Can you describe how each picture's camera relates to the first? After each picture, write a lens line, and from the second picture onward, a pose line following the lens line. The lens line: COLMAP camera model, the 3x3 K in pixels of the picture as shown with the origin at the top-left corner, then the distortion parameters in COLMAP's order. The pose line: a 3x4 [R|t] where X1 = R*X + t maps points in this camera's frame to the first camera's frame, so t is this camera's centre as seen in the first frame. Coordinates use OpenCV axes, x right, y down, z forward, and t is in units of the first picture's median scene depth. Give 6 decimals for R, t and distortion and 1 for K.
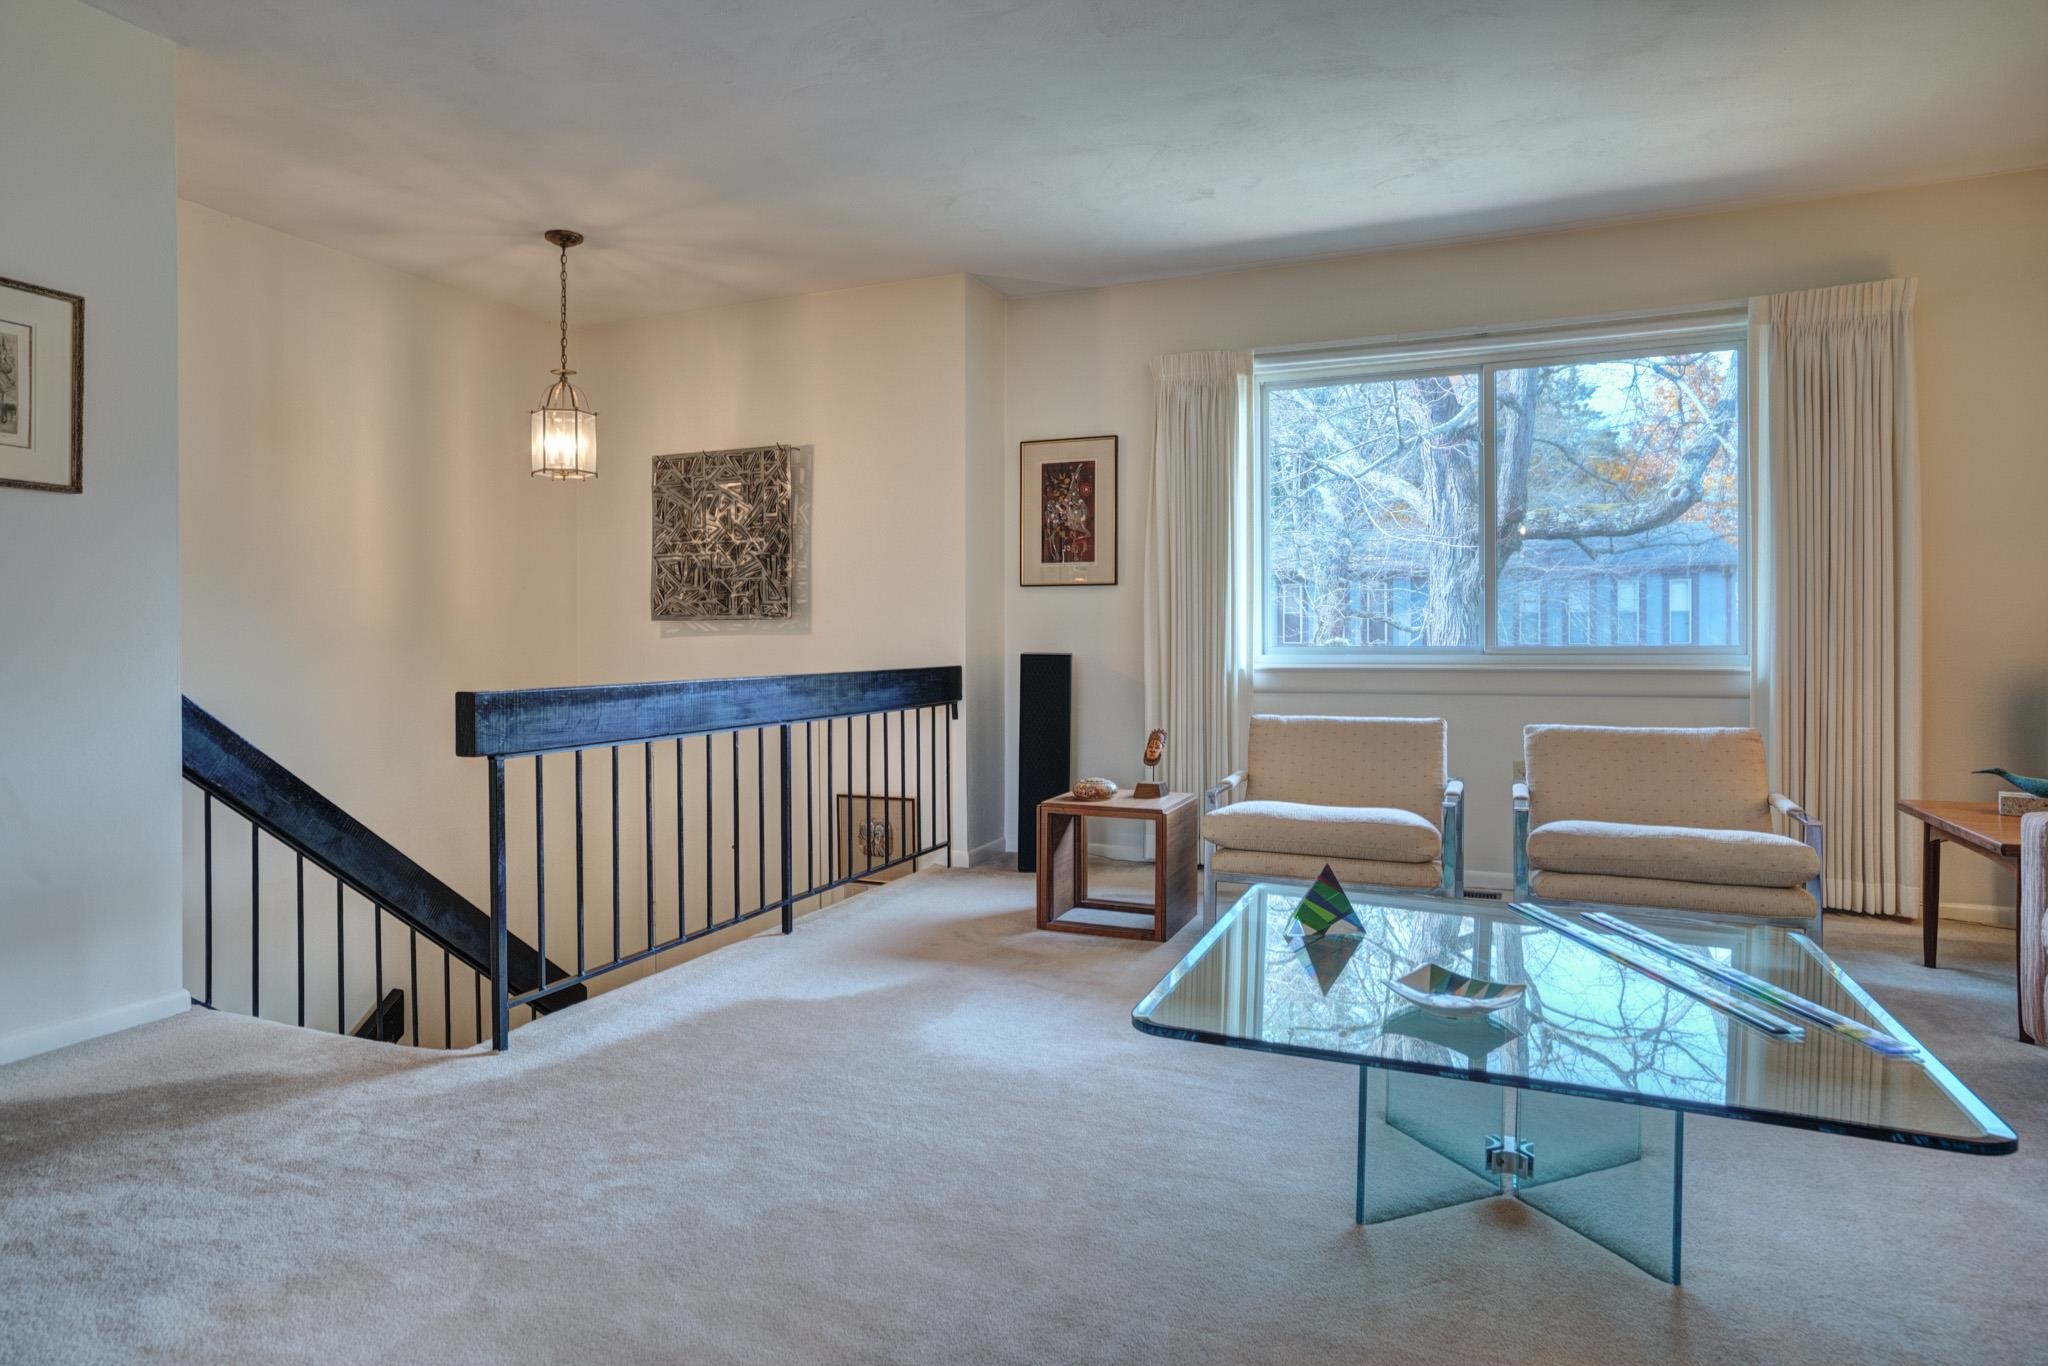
lens RADIAL K [[1077.6, 0, 905.8], [0, 1077.6, 677.9], [0, 0, 1]] dist [0.020080, 0.001630]
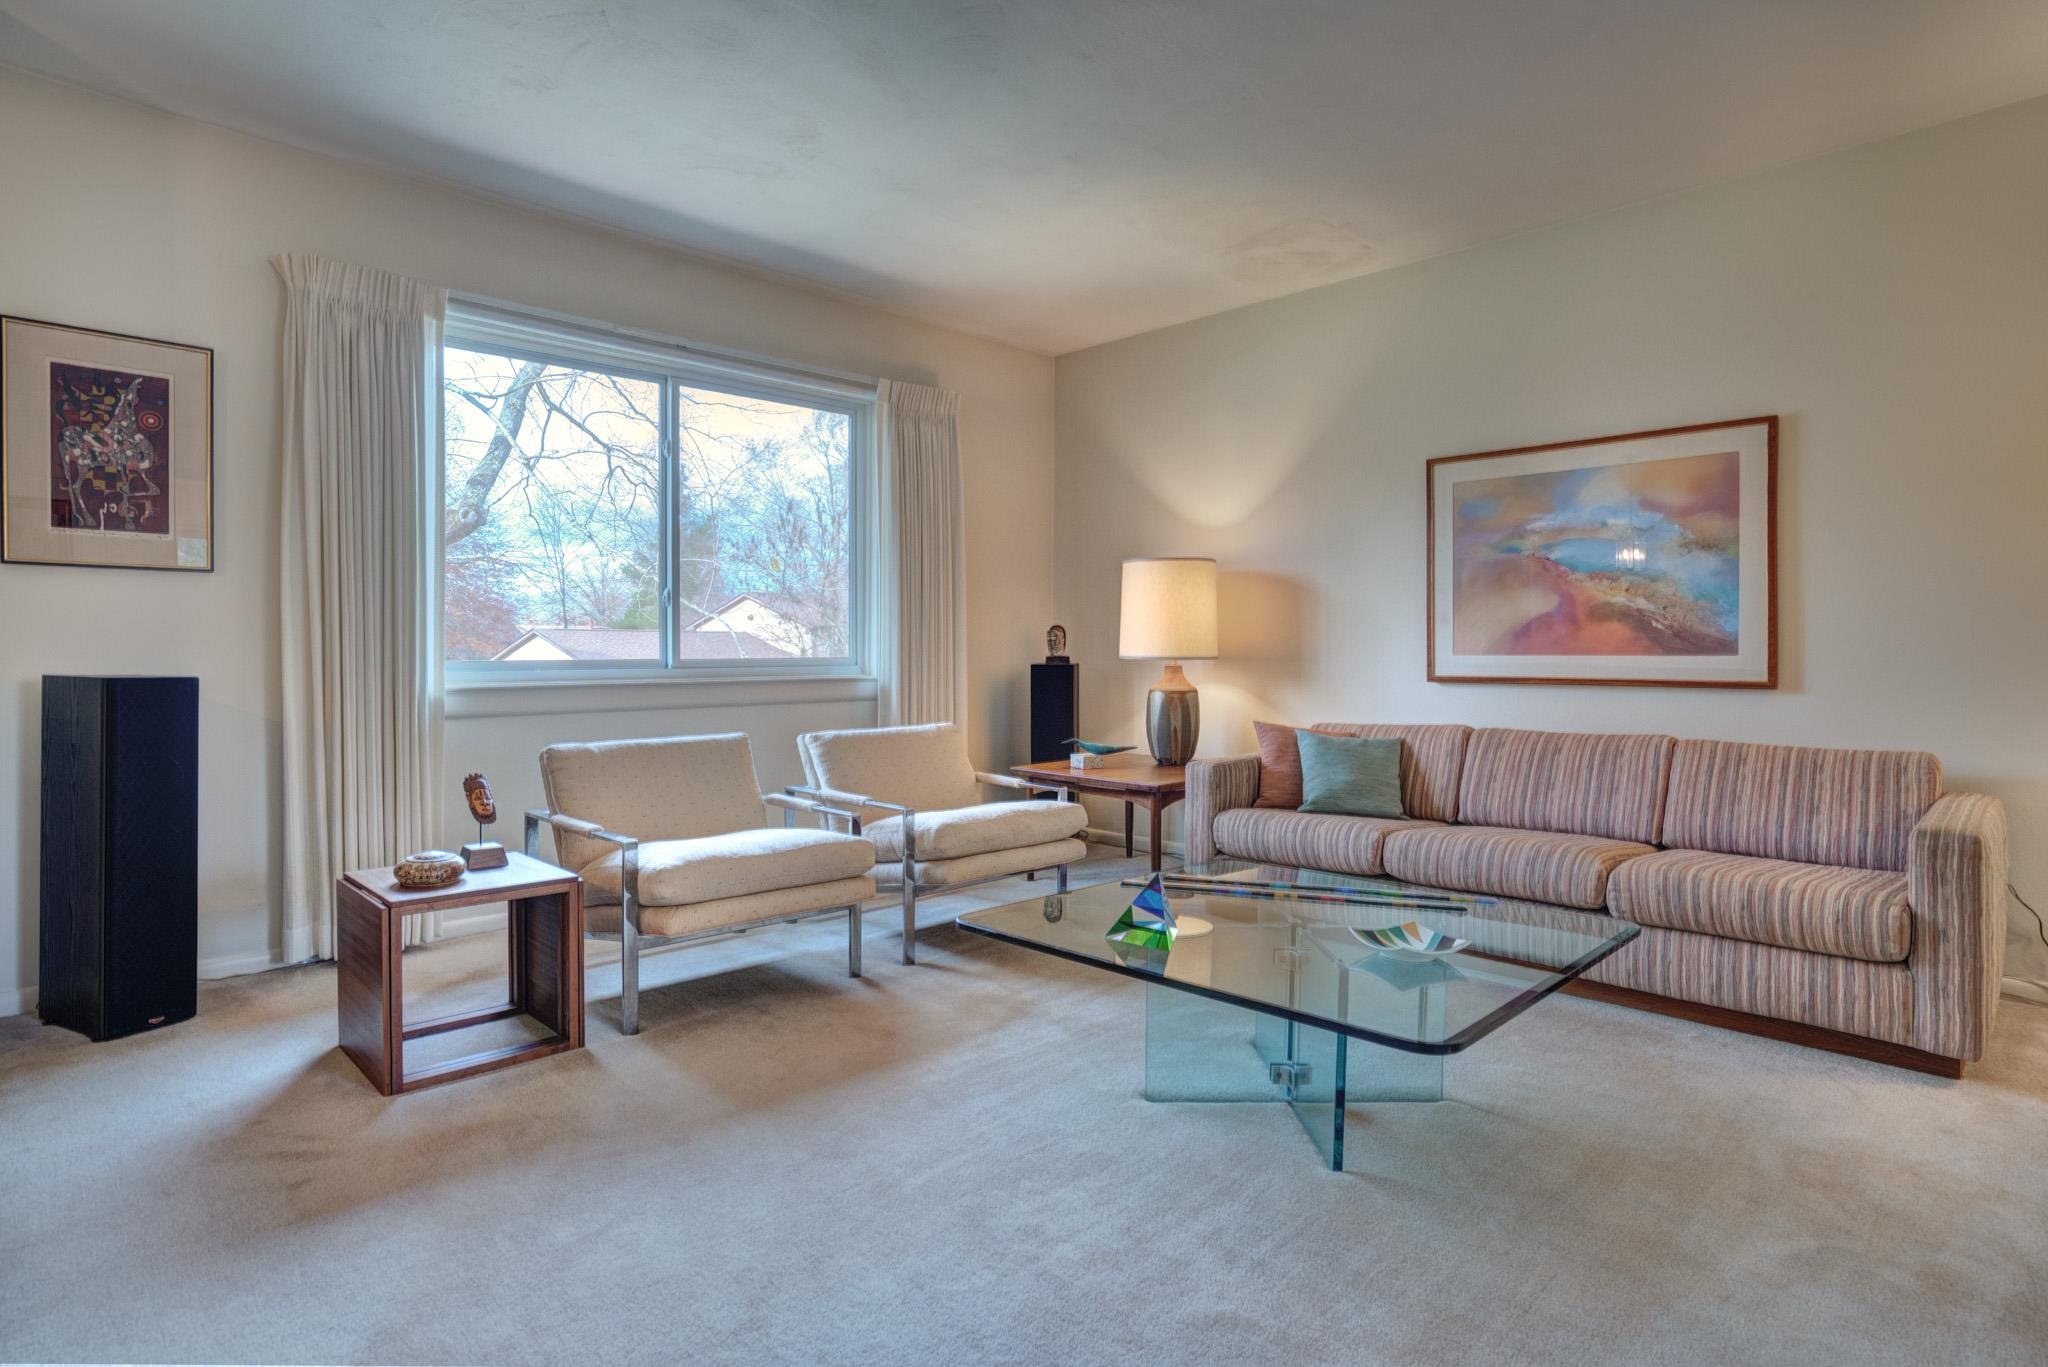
lens RADIAL K [[1095.8, 0, 1037.2], [0, 1095.8, 672.5], [0, 0, 1]] dist [-0.040068, 0.025022]
pose [[0.378345, -0.018229, 0.925485, -0.229537], [0.032778, 0.999443, 0.006285, -0.010749], [-0.925084, 0.027958, 0.378732, 0.268261]]
